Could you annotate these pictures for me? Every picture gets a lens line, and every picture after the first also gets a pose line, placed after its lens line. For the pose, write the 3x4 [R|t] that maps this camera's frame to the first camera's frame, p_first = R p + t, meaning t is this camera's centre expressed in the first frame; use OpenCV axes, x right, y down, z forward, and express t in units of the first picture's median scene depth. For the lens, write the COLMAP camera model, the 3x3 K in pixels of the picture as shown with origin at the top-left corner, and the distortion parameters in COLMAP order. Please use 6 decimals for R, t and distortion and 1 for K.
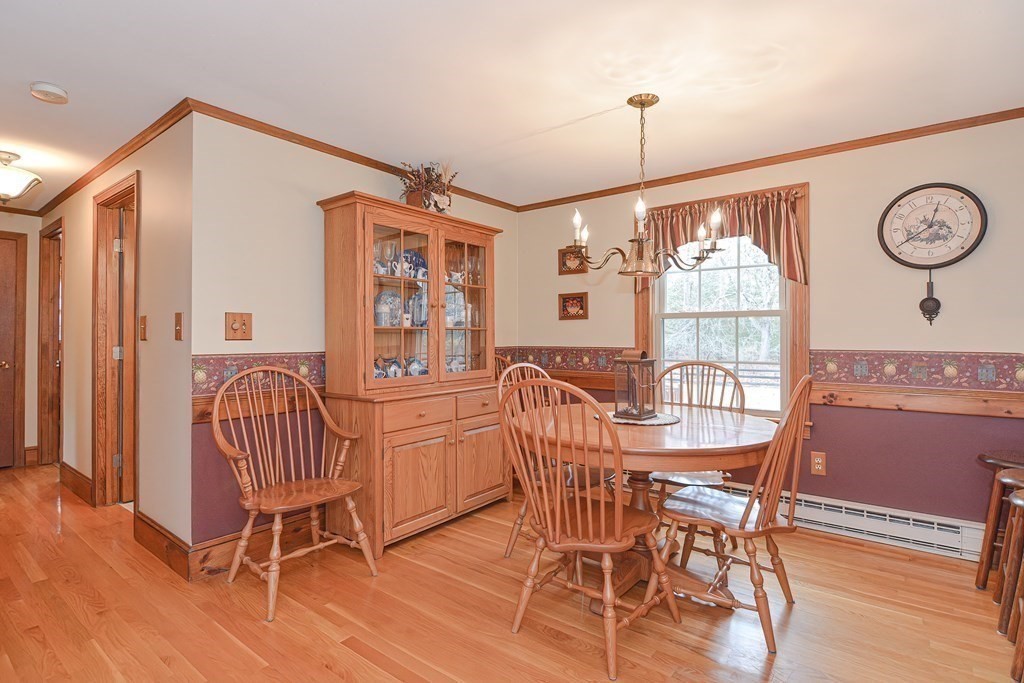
lens RADIAL K [[497.5, 0, 489.0], [0, 497.5, 329.2], [0, 0, 1]] dist [-0.017013, -0.001042]
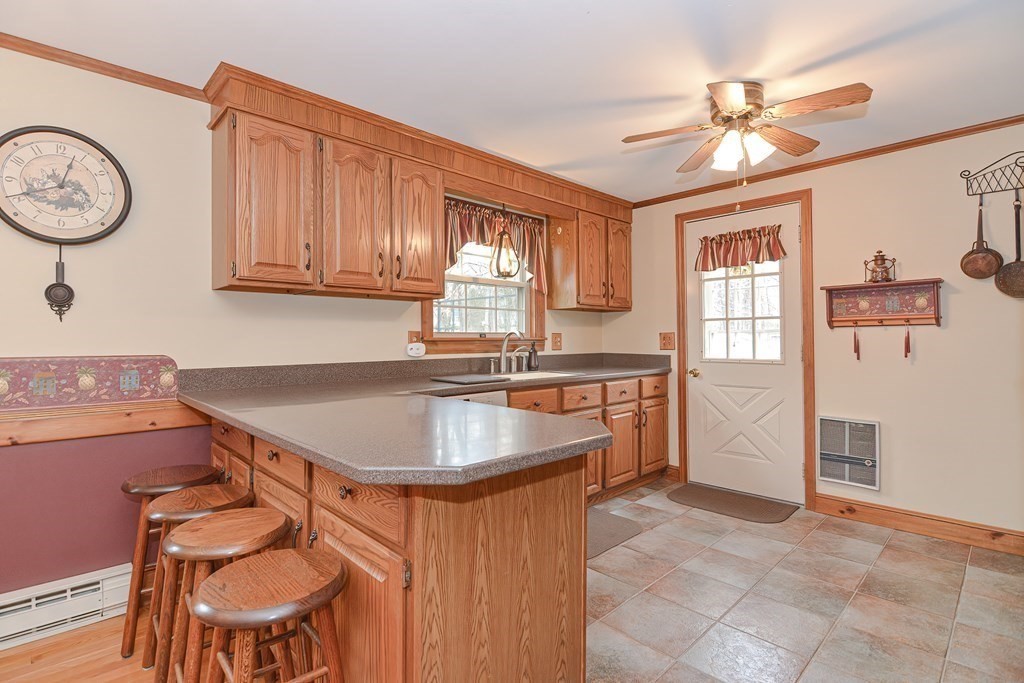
lens RADIAL K [[501.6, 0, 512.7], [0, 501.6, 339.6], [0, 0, 1]] dist [-0.003601, -0.002018]
pose [[0.115054, 0.000910, 0.993359, 0.235018], [-0.003345, 0.999994, -0.000529, 0.017670], [-0.993354, -0.003262, 0.115056, 0.240294]]
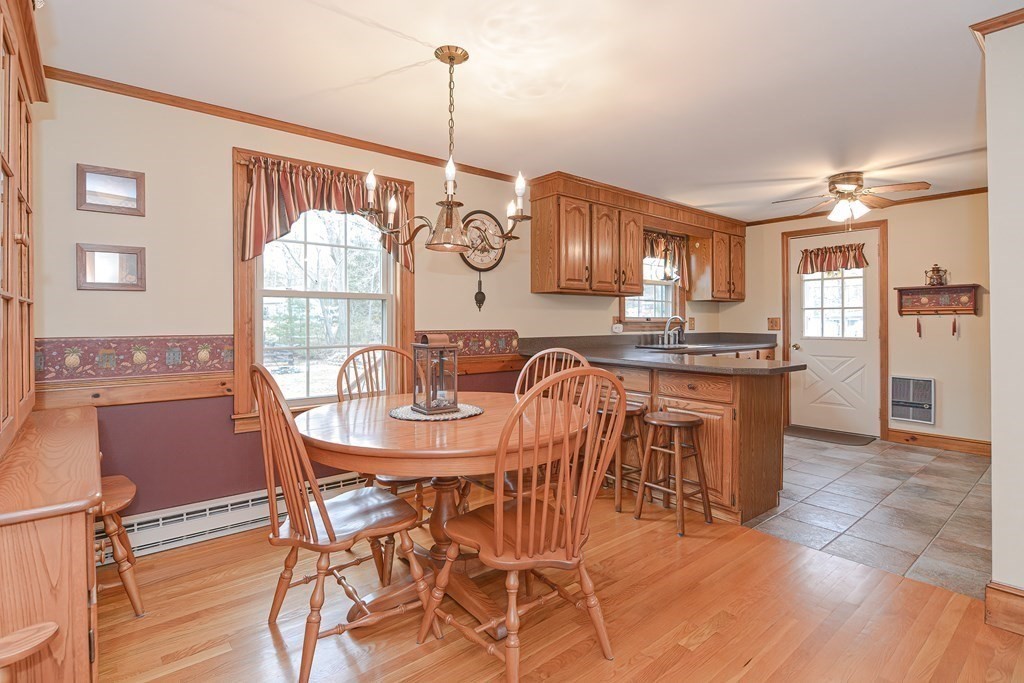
lens RADIAL K [[502.9, 0, 516.2], [0, 502.9, 326.8], [0, 0, 1]] dist [-0.001154, -0.001289]
pose [[0.188092, -0.008002, 0.982119, -0.494343], [-0.008499, 0.999916, 0.009775, 0.020982], [-0.982115, -0.010186, 0.188008, 0.626469]]
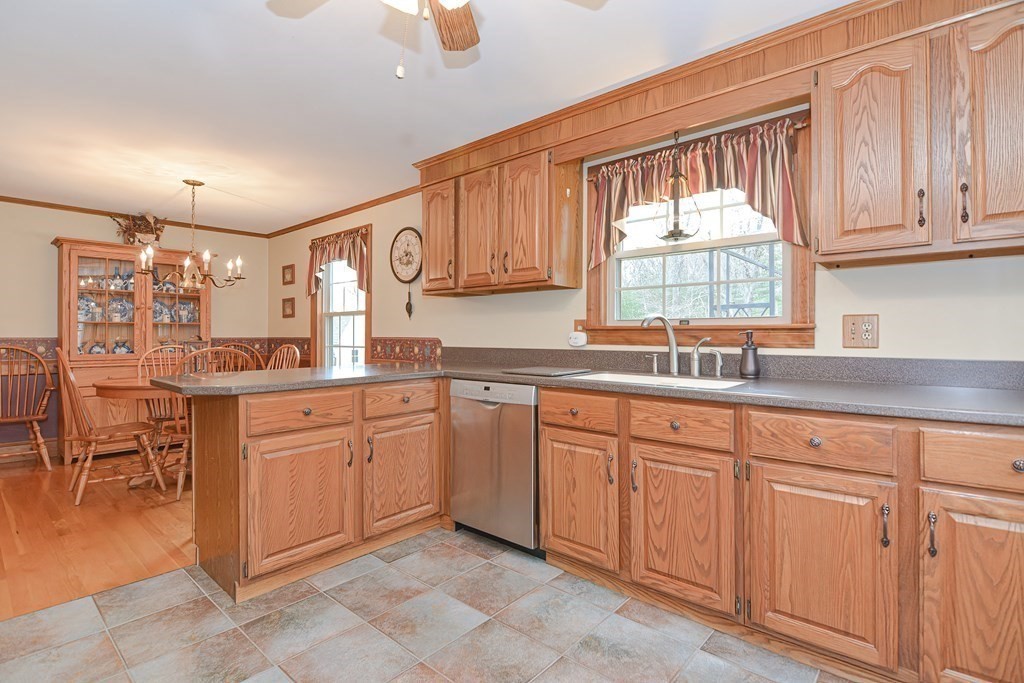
lens RADIAL K [[501.6, 0, 512.7], [0, 501.6, 339.6], [0, 0, 1]] dist [-0.003601, -0.002018]
pose [[0.998509, 0.002046, -0.054556, 1.305744], [-0.000965, 0.999803, 0.019824, 0.020924], [0.054586, -0.019742, 0.998314, -0.540545]]
